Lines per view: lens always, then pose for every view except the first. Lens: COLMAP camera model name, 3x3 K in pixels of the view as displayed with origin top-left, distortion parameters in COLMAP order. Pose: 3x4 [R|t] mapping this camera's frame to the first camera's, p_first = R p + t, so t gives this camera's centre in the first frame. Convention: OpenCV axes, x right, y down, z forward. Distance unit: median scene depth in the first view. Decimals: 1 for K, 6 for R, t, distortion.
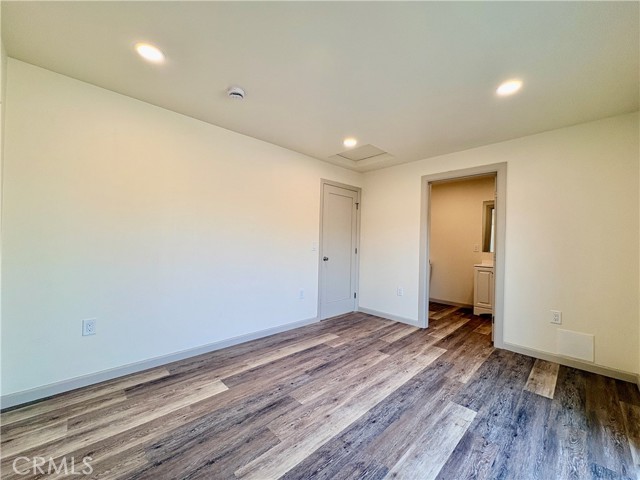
lens RADIAL K [[256.3, 0, 319.5], [0, 256.3, 237.8], [0, 0, 1]] dist [-0.003404, -0.000318]
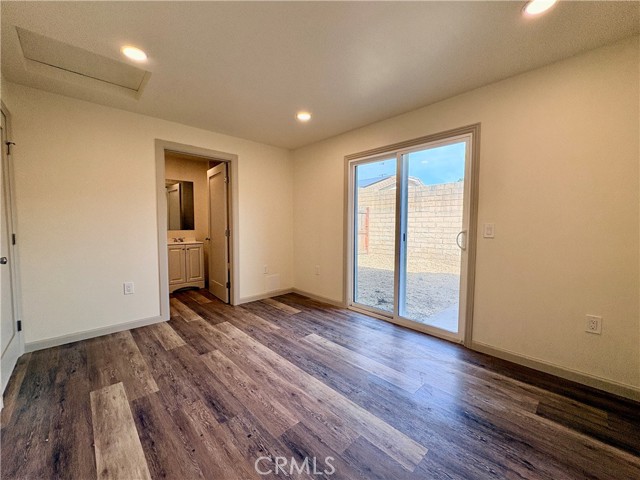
lens RADIAL K [[256.3, 0, 317.9], [0, 256.3, 241.2], [0, 0, 1]] dist [-0.003404, -0.000318]
pose [[0.003767, -0.087189, 0.996185, -0.618365], [-0.017113, 0.996040, 0.087241, -0.000048], [-0.999846, -0.017376, 0.002260, 0.702668]]
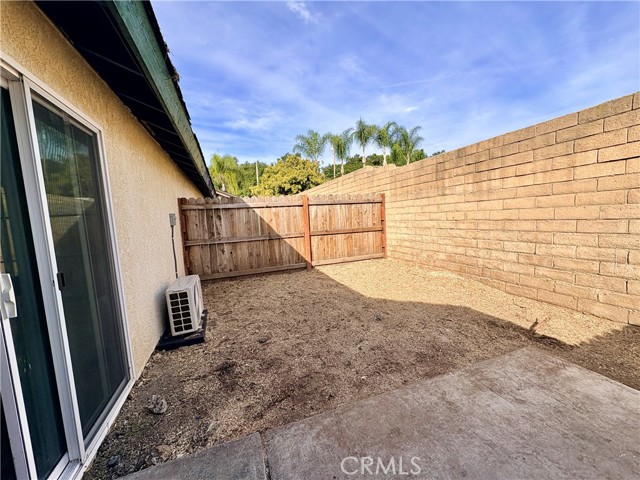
lens RADIAL K [[256.3, 0, 319.4], [0, 256.3, 241.7], [0, 0, 1]] dist [-0.003404, -0.000318]
pose [[0.410940, -0.125884, 0.902930, -0.579153], [0.038000, 0.991925, 0.120997, -0.001121], [-0.910870, -0.015411, 0.412405, 0.655310]]
